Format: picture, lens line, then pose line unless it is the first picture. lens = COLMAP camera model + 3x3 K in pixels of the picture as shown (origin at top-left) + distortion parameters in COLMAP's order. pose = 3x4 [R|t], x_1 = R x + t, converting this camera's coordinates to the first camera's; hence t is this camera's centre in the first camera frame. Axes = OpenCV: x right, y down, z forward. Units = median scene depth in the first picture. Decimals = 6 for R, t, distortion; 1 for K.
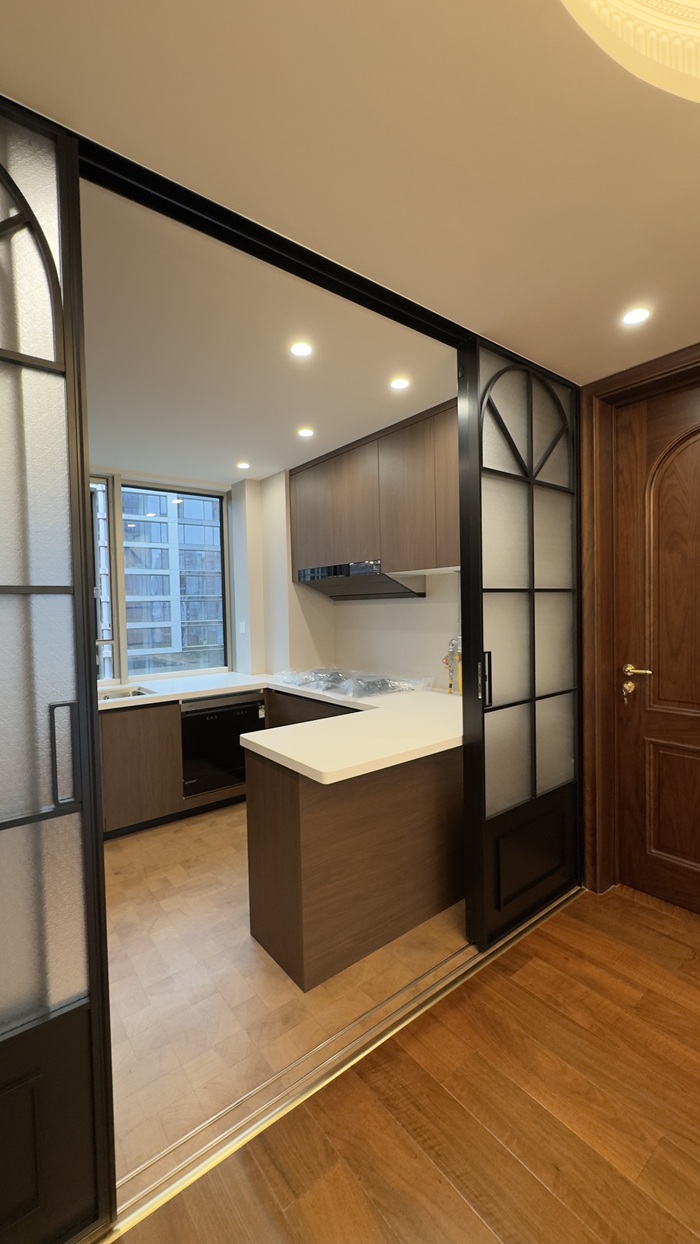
lens RADIAL K [[491.2, 0, 351.8], [0, 491.2, 624.1], [0, 0, 1]] dist [-0.006658, -0.000305]
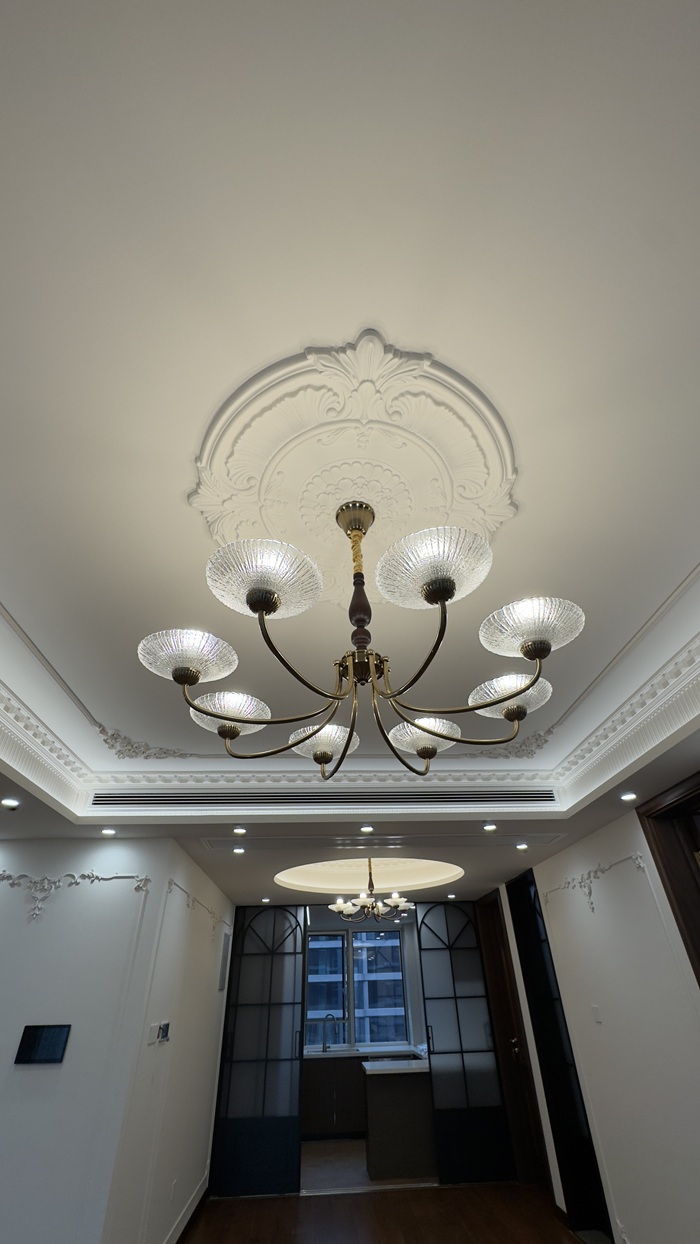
lens RADIAL K [[491.2, 0, 350.0], [0, 491.2, 628.8], [0, 0, 1]] dist [-0.006658, -0.000305]
pose [[0.818823, -0.343201, -0.460154, 1.769170], [-0.011019, 0.792053, -0.610353, -0.026641], [0.573940, 0.504842, 0.644770, -1.990400]]
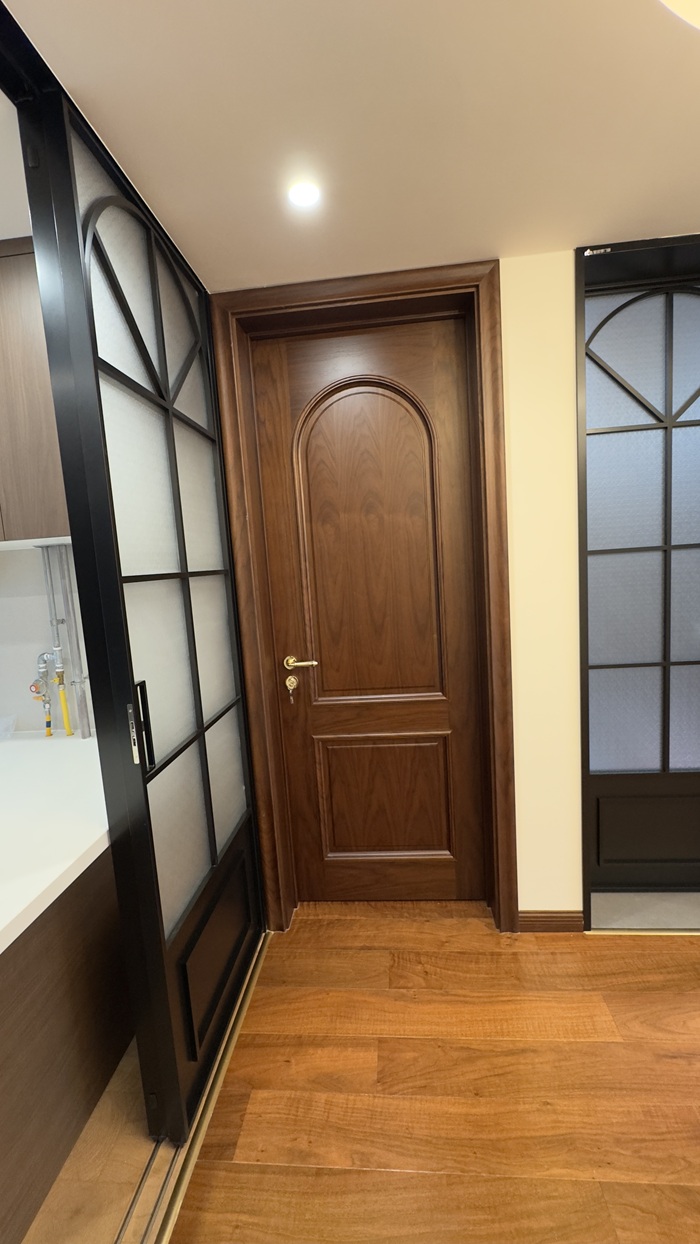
lens RADIAL K [[491.2, 0, 344.7], [0, 491.2, 619.6], [0, 0, 1]] dist [-0.006658, -0.000305]
pose [[0.686164, -0.104587, 0.719889, 0.025072], [0.076672, 0.994496, 0.071402, -0.037128], [-0.723395, 0.006202, 0.690406, 0.366112]]
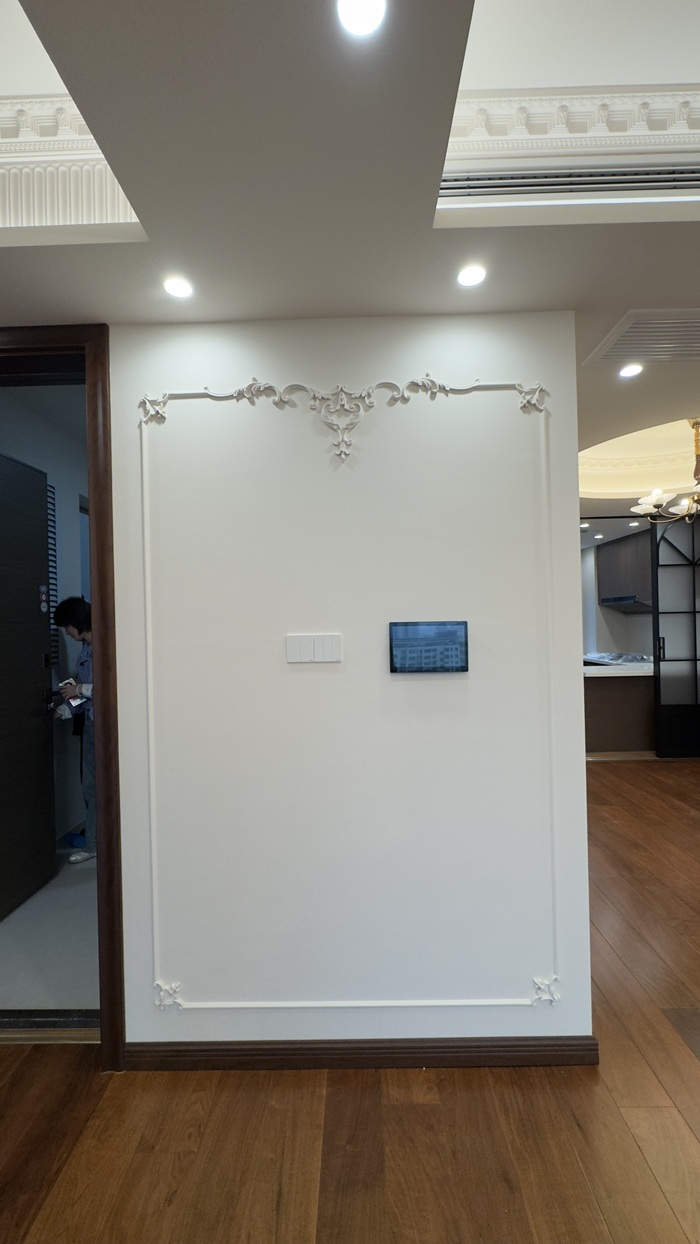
lens RADIAL K [[491.2, 0, 357.3], [0, 491.2, 625.7], [0, 0, 1]] dist [-0.006658, -0.000305]
pose [[0.780173, 0.011180, -0.625464, 0.563228], [-0.018749, 0.999809, -0.005515, 0.036252], [0.625283, 0.016030, 0.780233, -1.740096]]
